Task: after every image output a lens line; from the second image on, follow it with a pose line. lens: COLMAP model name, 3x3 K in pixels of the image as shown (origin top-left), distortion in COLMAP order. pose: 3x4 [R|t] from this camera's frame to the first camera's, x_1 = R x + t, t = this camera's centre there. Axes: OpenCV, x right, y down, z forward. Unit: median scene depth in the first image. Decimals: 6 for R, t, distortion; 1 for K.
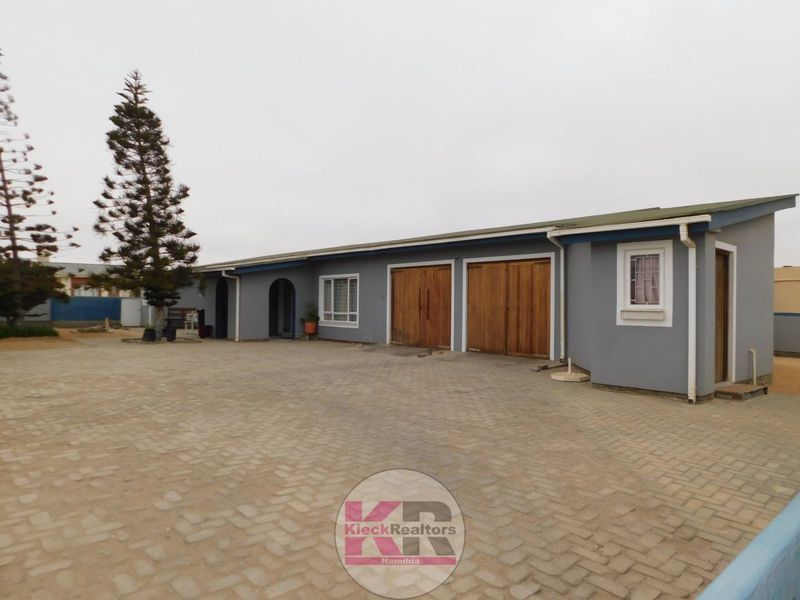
lens RADIAL K [[530.0, 0, 395.6], [0, 530.0, 302.6], [0, 0, 1]] dist [-0.049187, 0.016894]
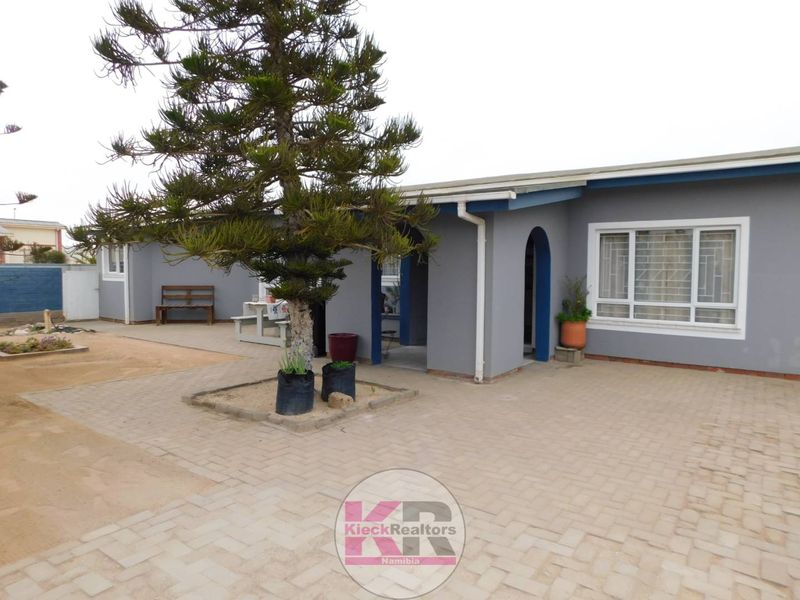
lens RADIAL K [[530.0, 0, 404.7], [0, 530.0, 296.6], [0, 0, 1]] dist [-0.049187, 0.016894]
pose [[0.981745, -0.017689, 0.189377, -0.409118], [0.006142, 0.998095, 0.061387, -0.015865], [-0.190102, -0.059103, 0.979984, 0.588851]]
